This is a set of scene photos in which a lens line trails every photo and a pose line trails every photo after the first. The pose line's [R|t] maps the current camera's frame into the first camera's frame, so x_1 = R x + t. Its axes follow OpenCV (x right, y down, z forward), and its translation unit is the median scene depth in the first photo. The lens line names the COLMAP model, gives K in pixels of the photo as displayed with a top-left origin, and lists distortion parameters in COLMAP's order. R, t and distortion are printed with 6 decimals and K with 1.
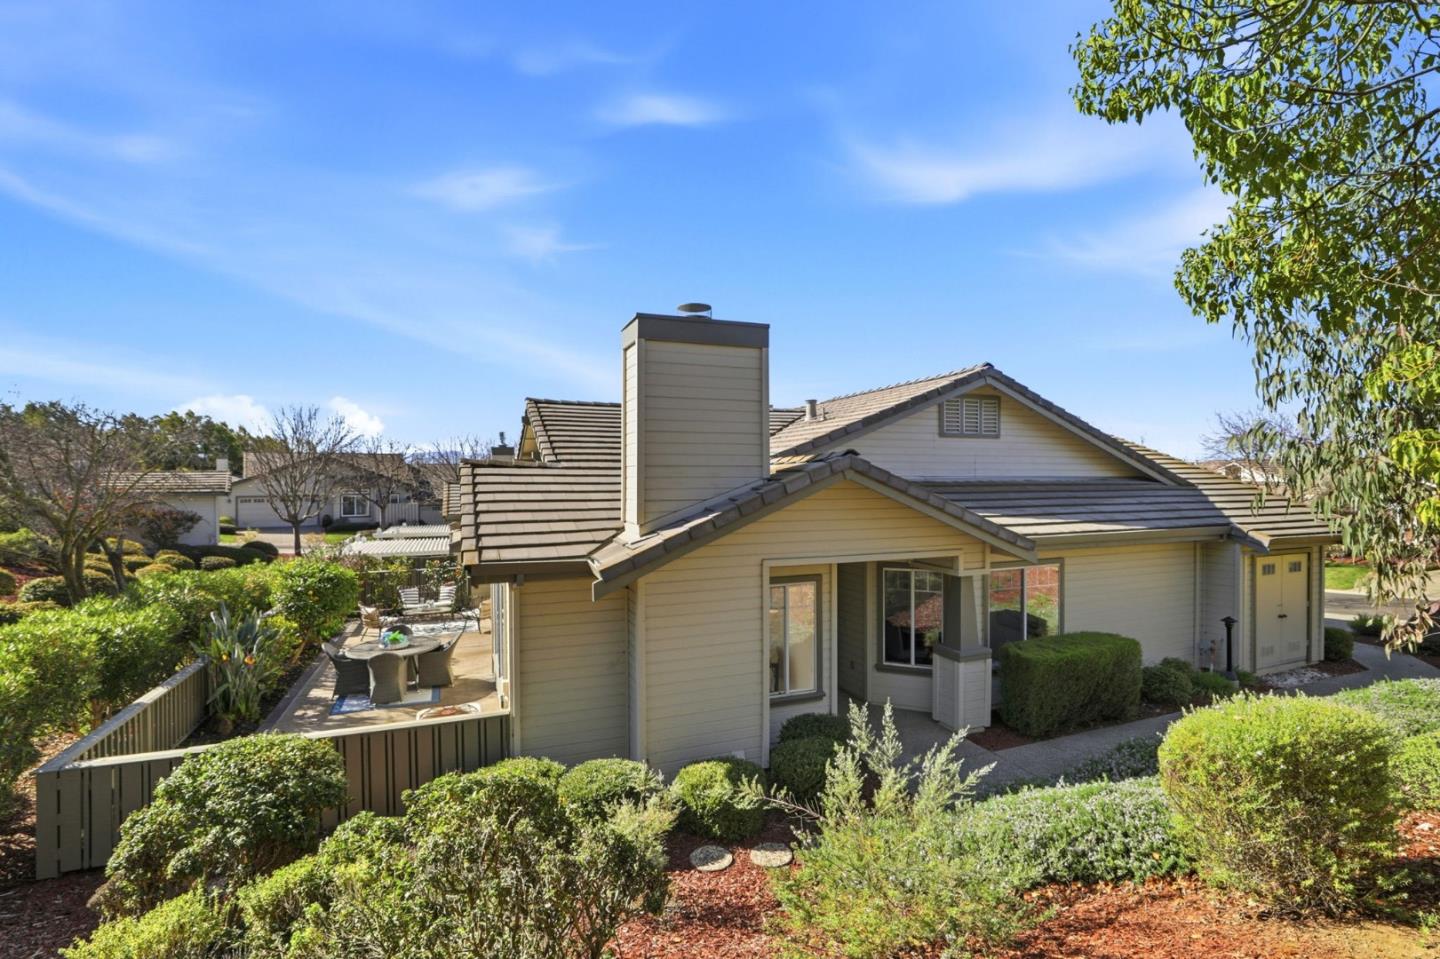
lens RADIAL K [[663.5, 0, 723.7], [0, 663.5, 484.3], [0, 0, 1]] dist [-0.044442, 0.012541]
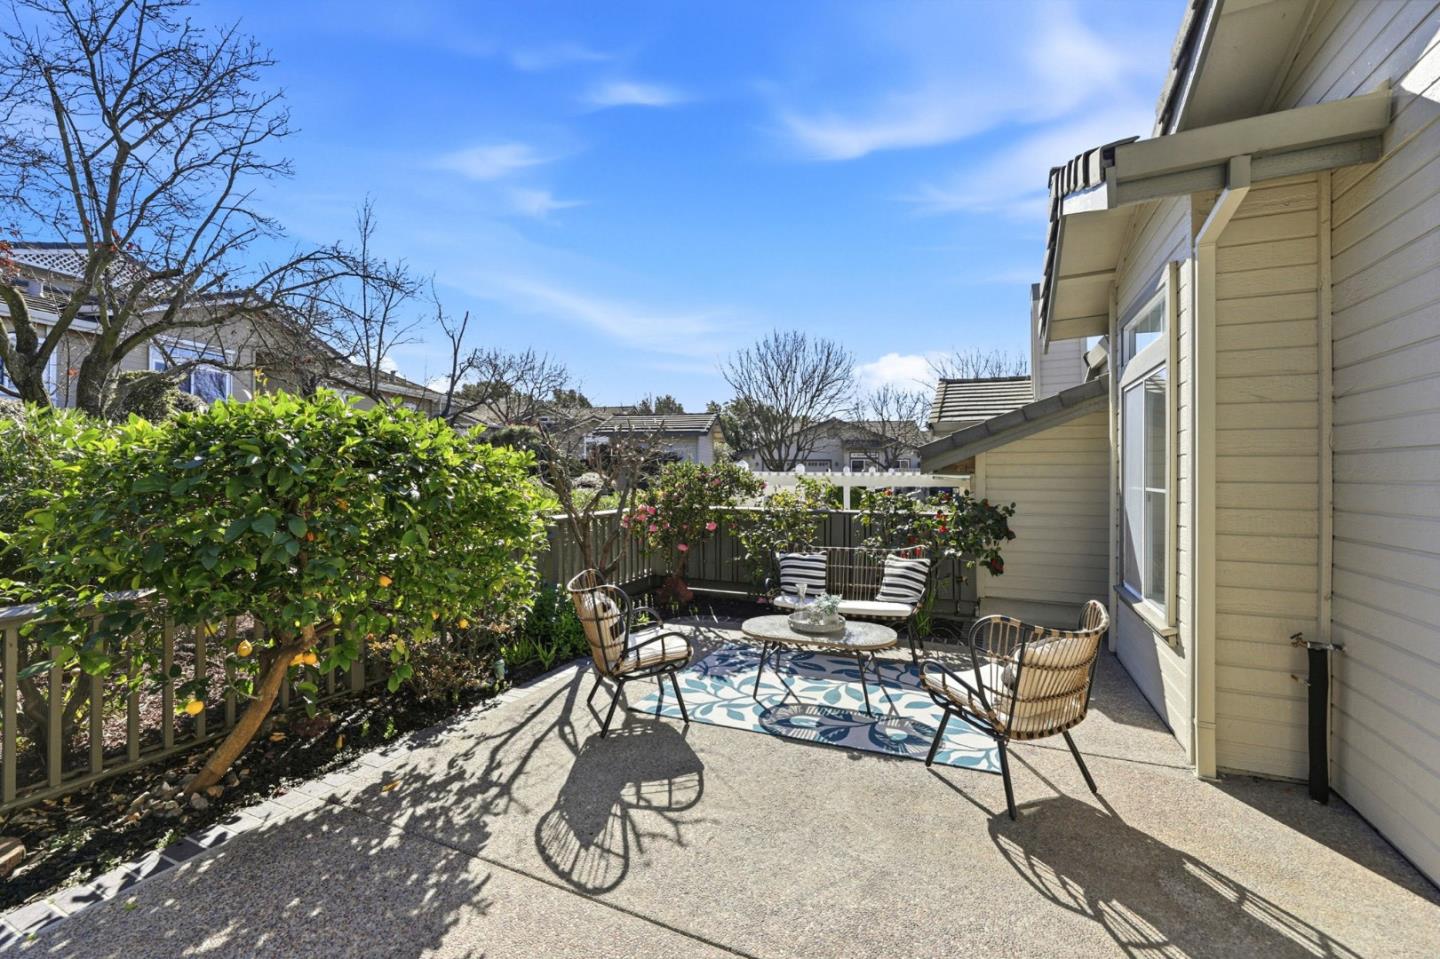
lens RADIAL K [[585.3, 0, 712.2], [0, 585.3, 472.9], [0, 0, 1]] dist [-0.007364, -0.000469]
pose [[0.686667, 0.001652, -0.726970, -0.532260], [-0.004324, 0.999989, -0.001812, 0.223004], [0.726959, 0.004388, 0.686667, 1.424036]]
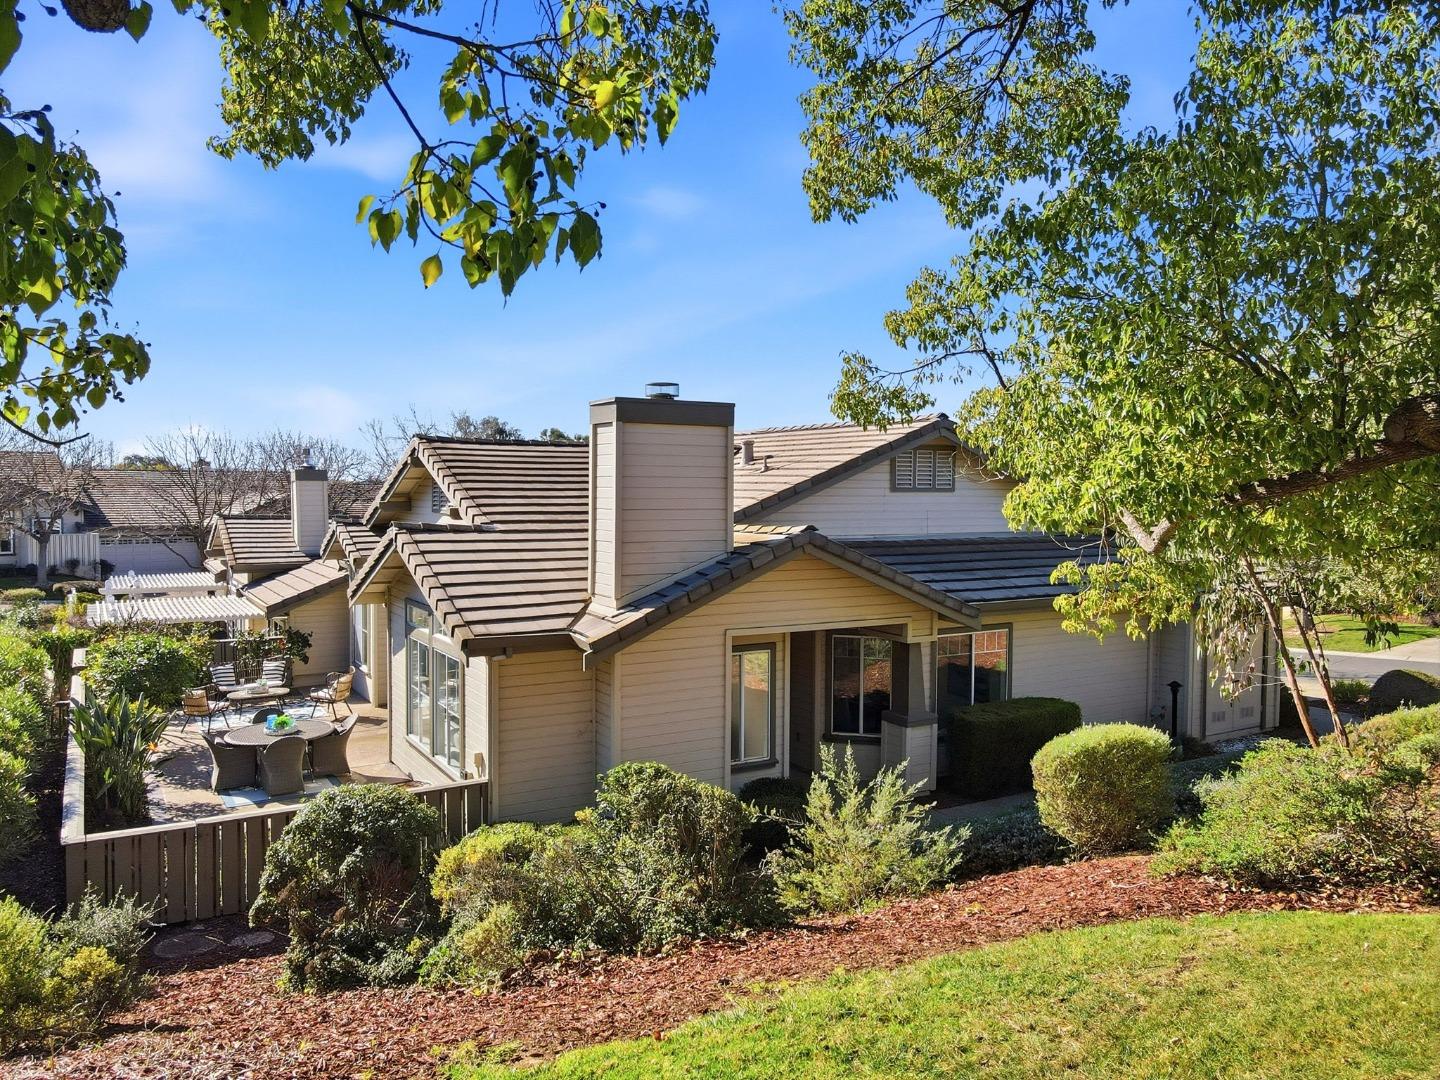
lens RADIAL K [[1047.7, 0, 717.0], [0, 1047.7, 540.7], [0, 0, 1]] dist [0.006142, 0.026990]
pose [[0.988301, 0.002692, 0.152492, -0.185272], [-0.009610, 0.998957, 0.044645, -0.089524], [-0.152213, -0.045588, 0.987296, -0.557315]]
